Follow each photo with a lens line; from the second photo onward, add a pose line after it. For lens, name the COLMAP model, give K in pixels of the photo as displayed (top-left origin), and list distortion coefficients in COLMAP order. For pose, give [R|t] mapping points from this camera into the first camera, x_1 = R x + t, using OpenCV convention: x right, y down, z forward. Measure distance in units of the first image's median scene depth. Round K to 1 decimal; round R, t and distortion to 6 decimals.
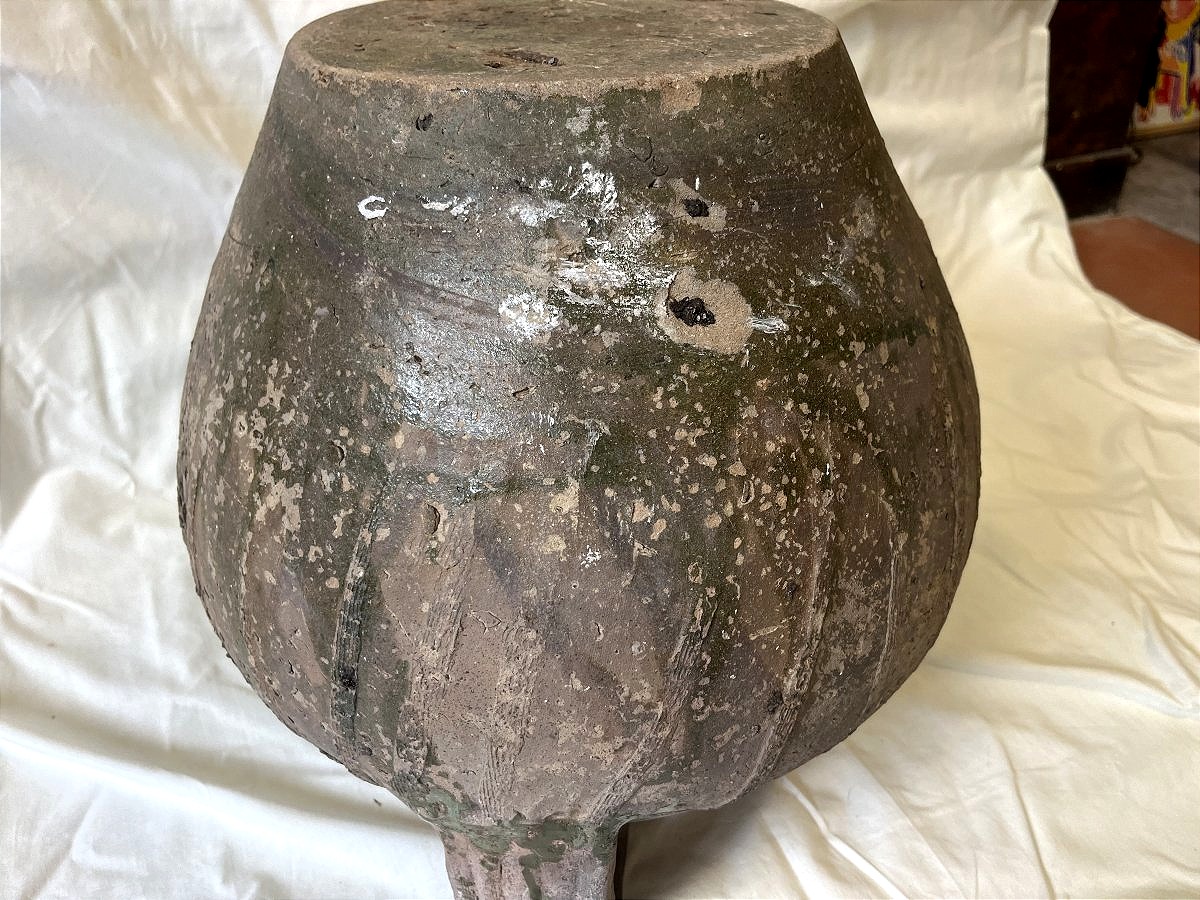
lens RADIAL K [[928.4, 0, 593.1], [0, 928.4, 439.4], [0, 0, 1]] dist [0.012395, -0.059822]
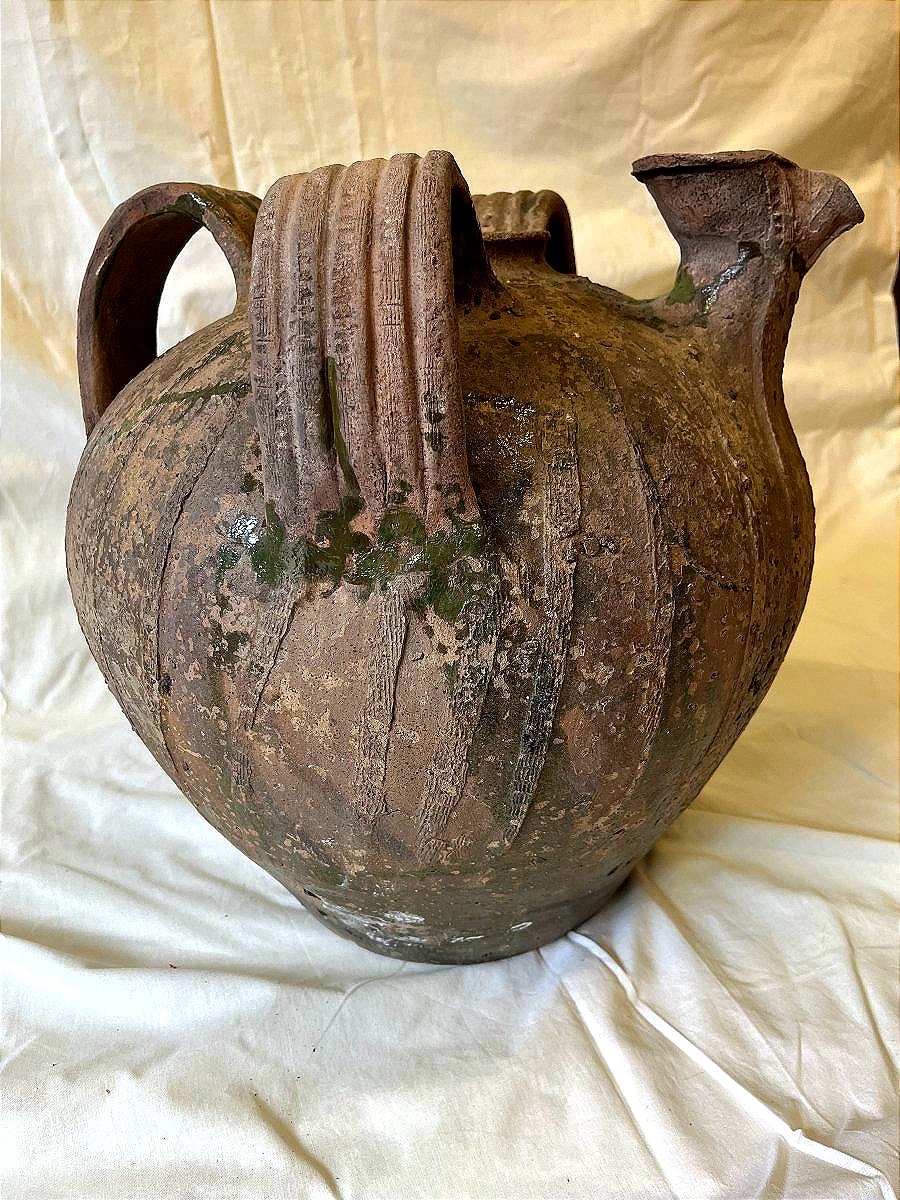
lens RADIAL K [[928.4, 0, 462.9], [0, 928.4, 593.2], [0, 0, 1]] dist [0.012395, -0.059822]
pose [[0.994410, -0.035068, -0.099591, 0.170728], [0.011552, 0.973704, -0.227522, 0.213805], [0.104951, 0.225100, 0.968667, -0.009107]]
